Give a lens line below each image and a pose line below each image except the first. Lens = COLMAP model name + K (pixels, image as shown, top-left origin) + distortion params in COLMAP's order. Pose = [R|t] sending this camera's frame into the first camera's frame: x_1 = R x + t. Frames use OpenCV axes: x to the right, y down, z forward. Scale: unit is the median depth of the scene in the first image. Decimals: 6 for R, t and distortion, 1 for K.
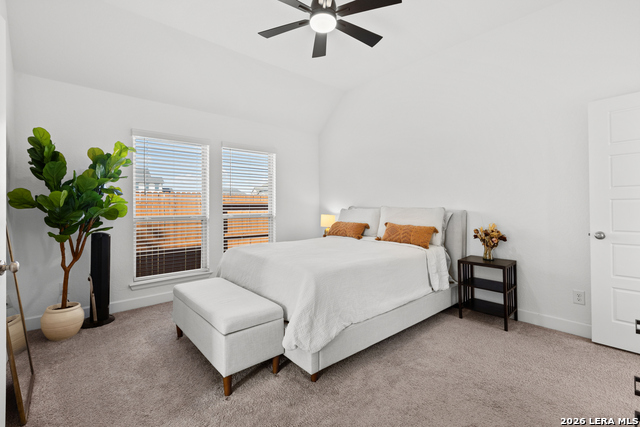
lens RADIAL K [[285.9, 0, 318.8], [0, 285.9, 207.1], [0, 0, 1]] dist [0.002767, -0.001082]
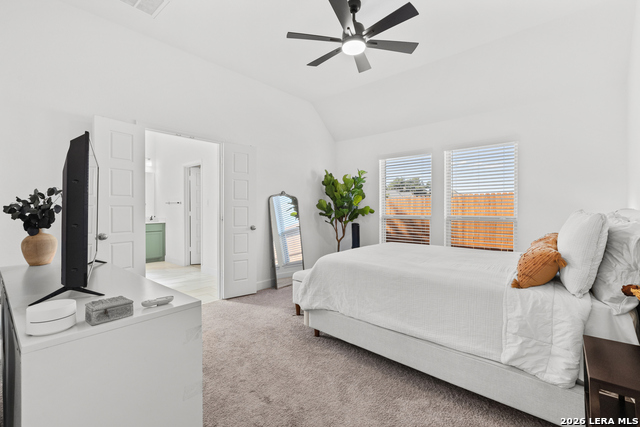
lens RADIAL K [[285.9, 0, 315.3], [0, 285.9, 213.0], [0, 0, 1]] dist [0.002767, -0.001082]
pose [[0.106143, 0.020495, -0.994140, 1.041957], [0.006967, 0.999748, 0.021355, -0.013566], [0.994326, -0.009193, 0.105973, 0.660484]]
